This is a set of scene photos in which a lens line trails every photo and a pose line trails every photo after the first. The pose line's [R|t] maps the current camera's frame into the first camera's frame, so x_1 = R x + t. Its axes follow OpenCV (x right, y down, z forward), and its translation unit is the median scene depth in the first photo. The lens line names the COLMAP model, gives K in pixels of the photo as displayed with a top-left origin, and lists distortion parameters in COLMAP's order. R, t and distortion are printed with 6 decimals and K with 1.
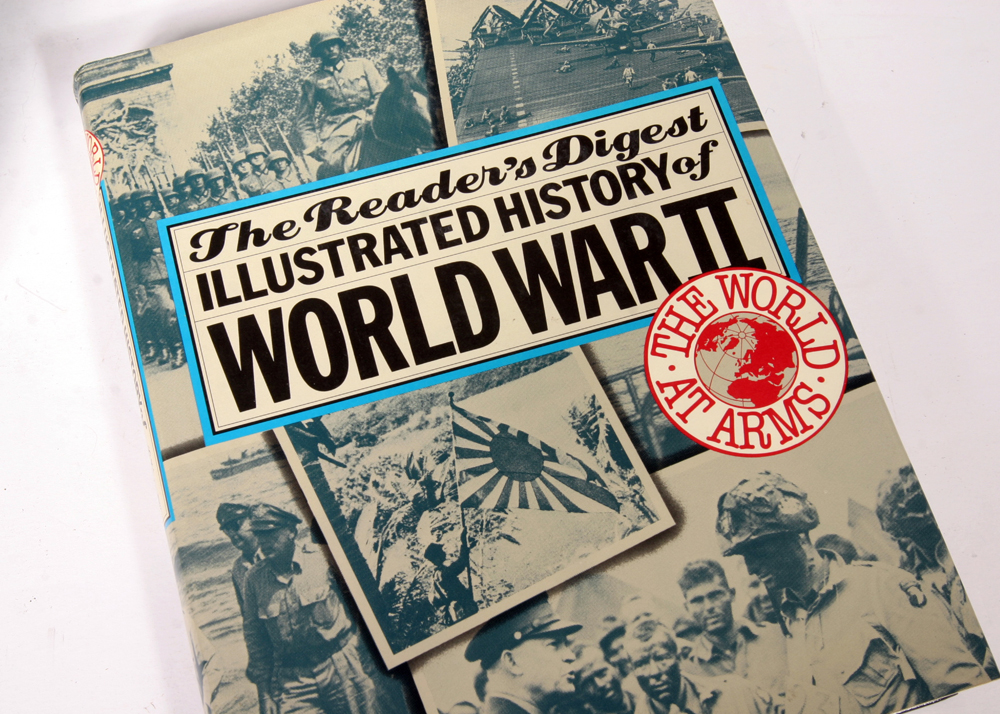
lens RADIAL K [[1418.9, 0, 500.0], [0, 1418.9, 357.0], [0, 0, 1]] dist [-0.012715, -0.001069]
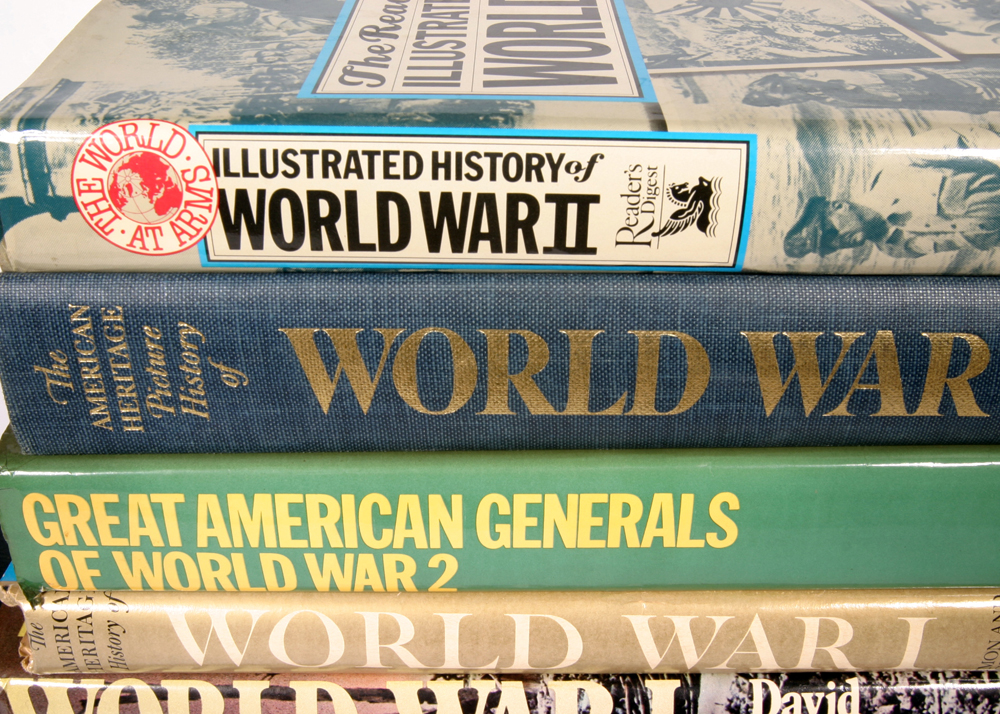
lens RADIAL K [[1167.6, 0, 500.0], [0, 1167.6, 357.0], [0, 0, 1]] dist [-0.084505, 0.122905]
pose [[0.273755, -0.471854, 0.838100, -0.755320], [0.891024, 0.452503, -0.036281, 0.068709], [-0.362124, 0.756700, 0.544308, 0.771036]]
